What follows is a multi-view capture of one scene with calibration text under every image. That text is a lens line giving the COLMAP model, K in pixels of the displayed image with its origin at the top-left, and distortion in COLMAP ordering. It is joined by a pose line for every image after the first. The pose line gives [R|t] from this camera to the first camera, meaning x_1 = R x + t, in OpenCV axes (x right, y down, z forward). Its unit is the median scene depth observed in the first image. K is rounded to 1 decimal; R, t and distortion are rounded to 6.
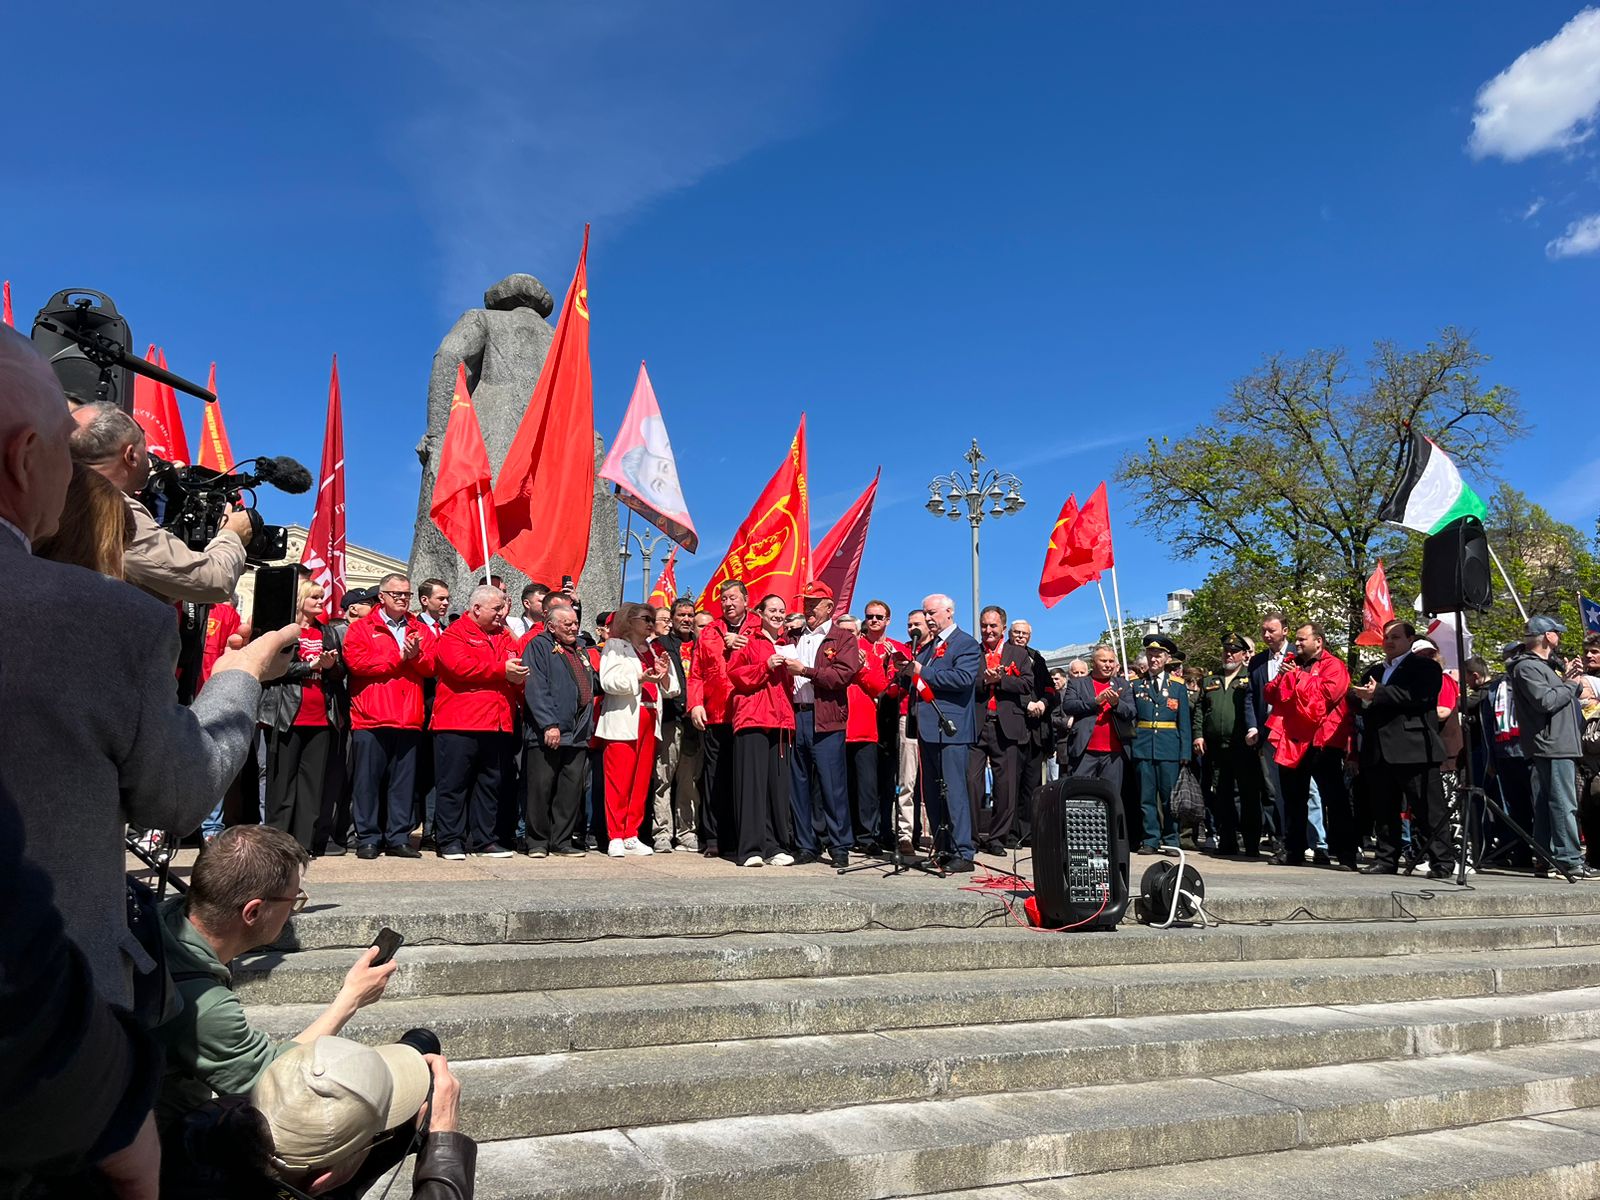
lens RADIAL K [[1254.2, 0, 799.9], [0, 1254.2, 606.8], [0, 0, 1]] dist [0.041472, -0.056503]
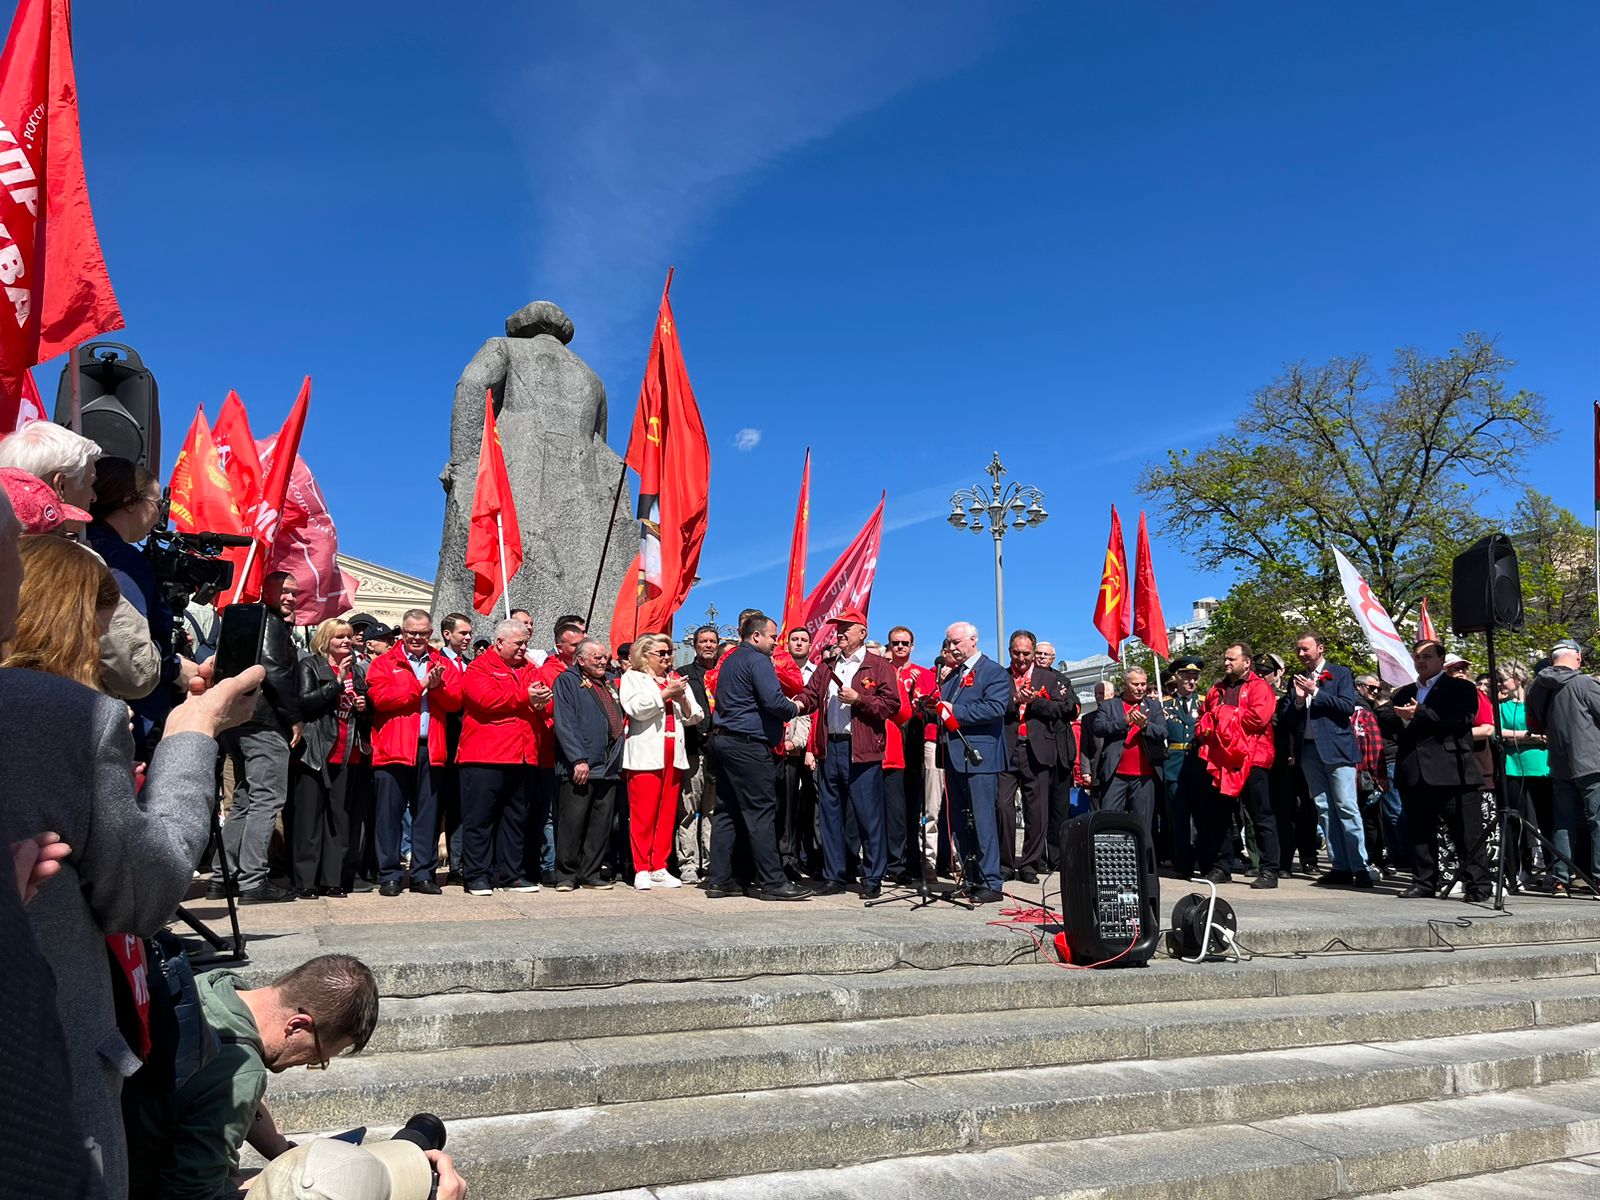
lens RADIAL K [[1253.4, 0, 800.0], [0, 1253.4, 600.0], [0, 0, 1]] dist [0.048312, -0.076631]
pose [[0.999708, -0.015573, -0.018452, 0.001136], [0.015262, 0.999741, -0.016861, -0.019145], [0.018710, 0.016574, 0.999688, 0.001673]]
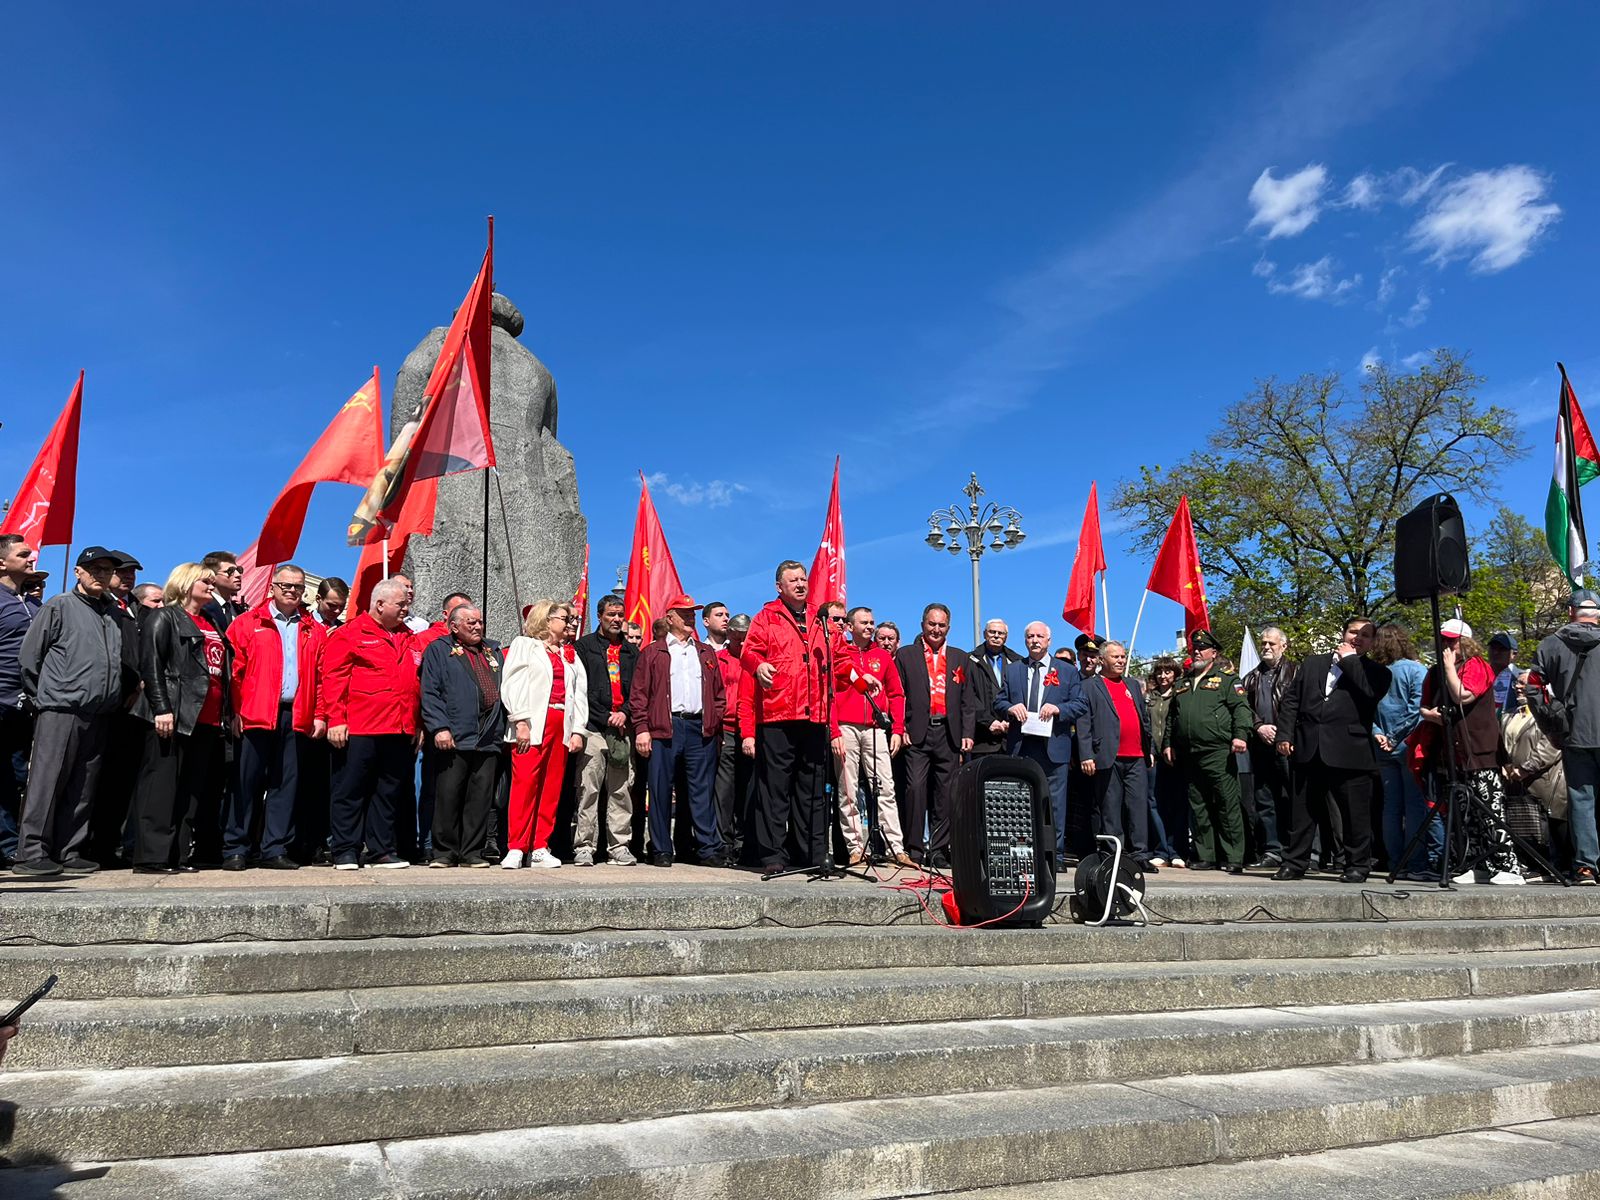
lens RADIAL K [[1254.6, 0, 803.3], [0, 1254.6, 595.1], [0, 0, 1]] dist [0.034882, -0.031164]
pose [[0.999941, -0.010337, -0.003426, 0.092273], [0.010184, 0.999065, -0.042012, 0.060821], [0.003857, 0.041975, 0.999111, 0.102599]]
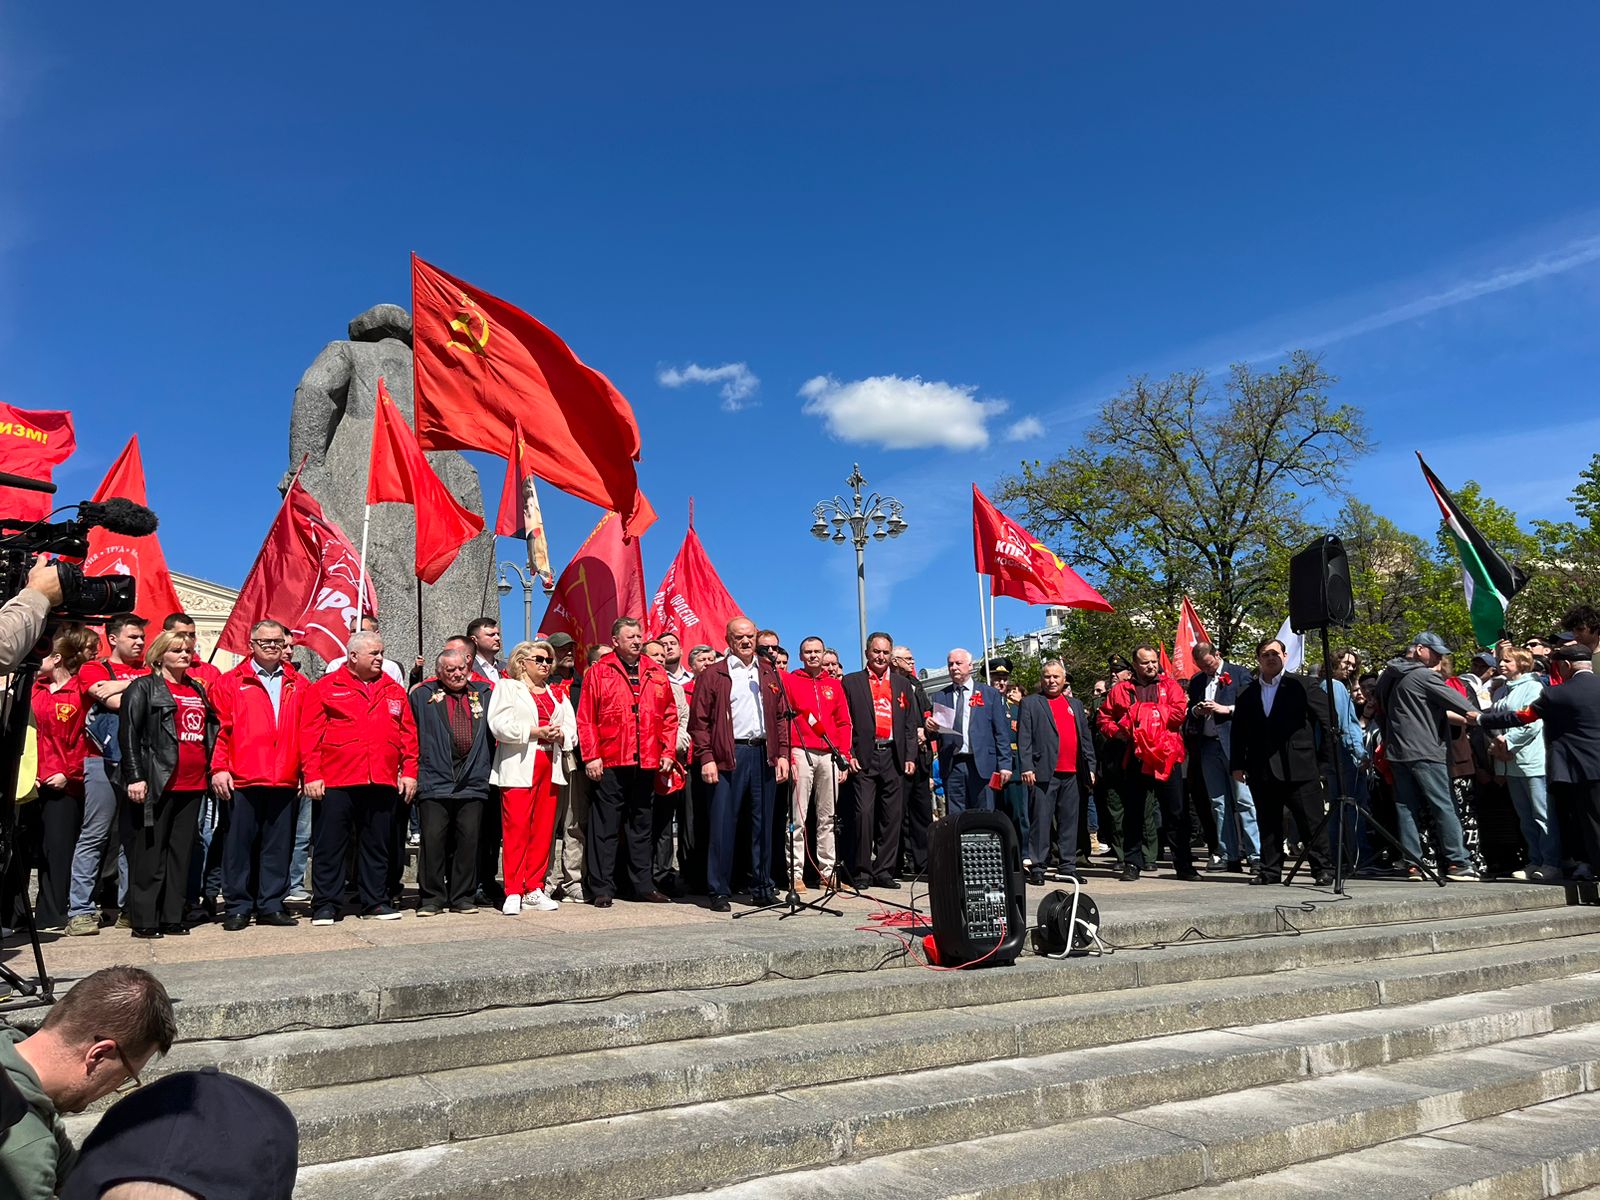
lens RADIAL K [[1254.5, 0, 818.9], [0, 1254.5, 603.5], [0, 0, 1]] dist [0.022439, 0.005245]
pose [[0.994050, -0.029581, 0.104832, 0.002011], [0.031924, 0.999275, -0.020748, -0.012499], [-0.104142, 0.023971, 0.994274, 0.025074]]
